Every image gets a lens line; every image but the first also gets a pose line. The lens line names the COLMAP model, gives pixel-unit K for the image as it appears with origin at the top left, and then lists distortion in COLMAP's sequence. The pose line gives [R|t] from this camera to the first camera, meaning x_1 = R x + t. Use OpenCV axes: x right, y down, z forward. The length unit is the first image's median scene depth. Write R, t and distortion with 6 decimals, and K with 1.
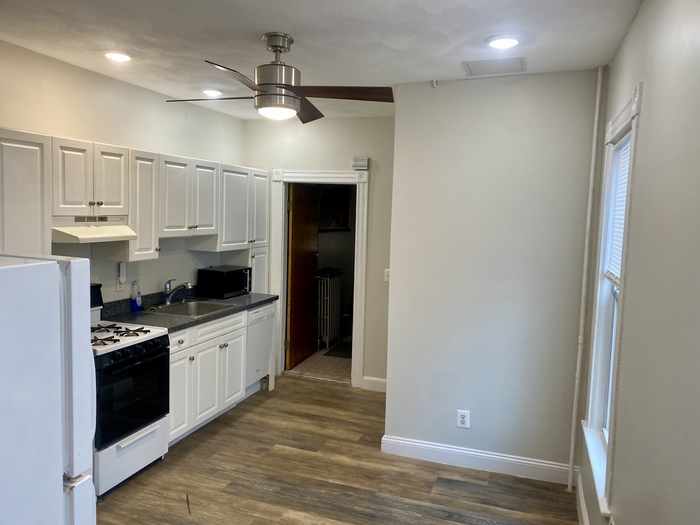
lens RADIAL K [[527.8, 0, 358.5], [0, 527.8, 262.2], [0, 0, 1]] dist [0.036420, -0.056504]
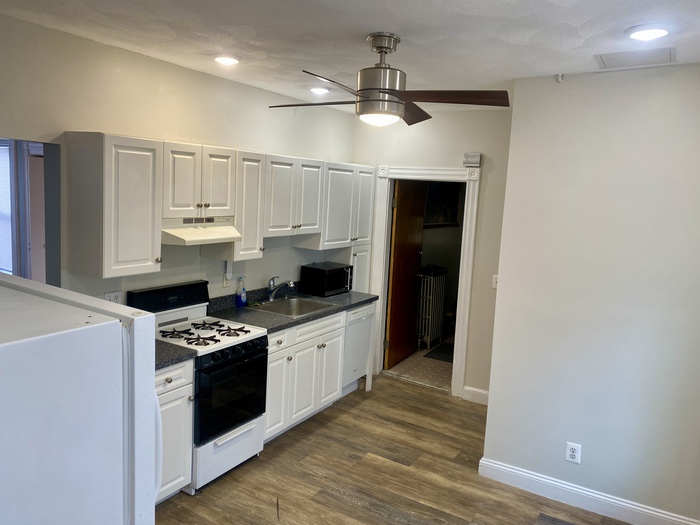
lens RADIAL K [[527.8, 0, 358.5], [0, 527.8, 262.2], [0, 0, 1]] dist [0.036420, -0.056504]
pose [[0.978232, 0.047466, -0.202013, 0.007604], [-0.040968, 0.998503, 0.036229, -0.044793], [0.203430, -0.027165, 0.978713, 0.052668]]
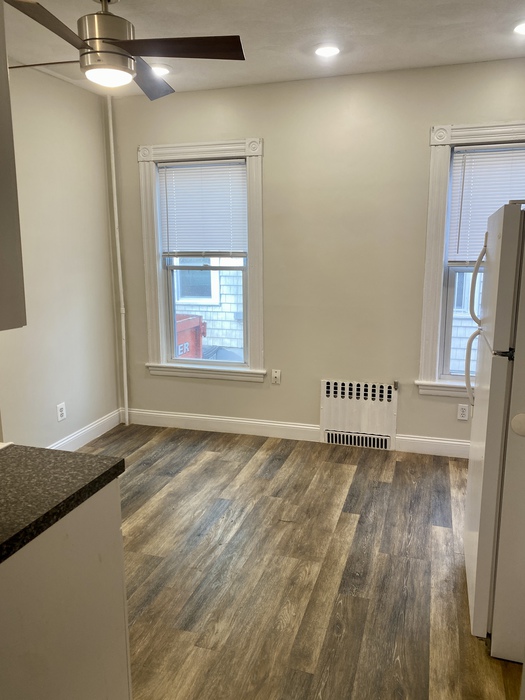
lens RADIAL K [[527.8, 0, 262.5], [0, 527.8, 350.0], [0, 0, 1]] dist [0.036420, -0.056504]
pose [[-0.013839, -0.228099, 0.973540, -0.799016], [0.096874, 0.968747, 0.228353, -0.023670], [-0.995200, 0.097471, 0.008691, 0.581413]]
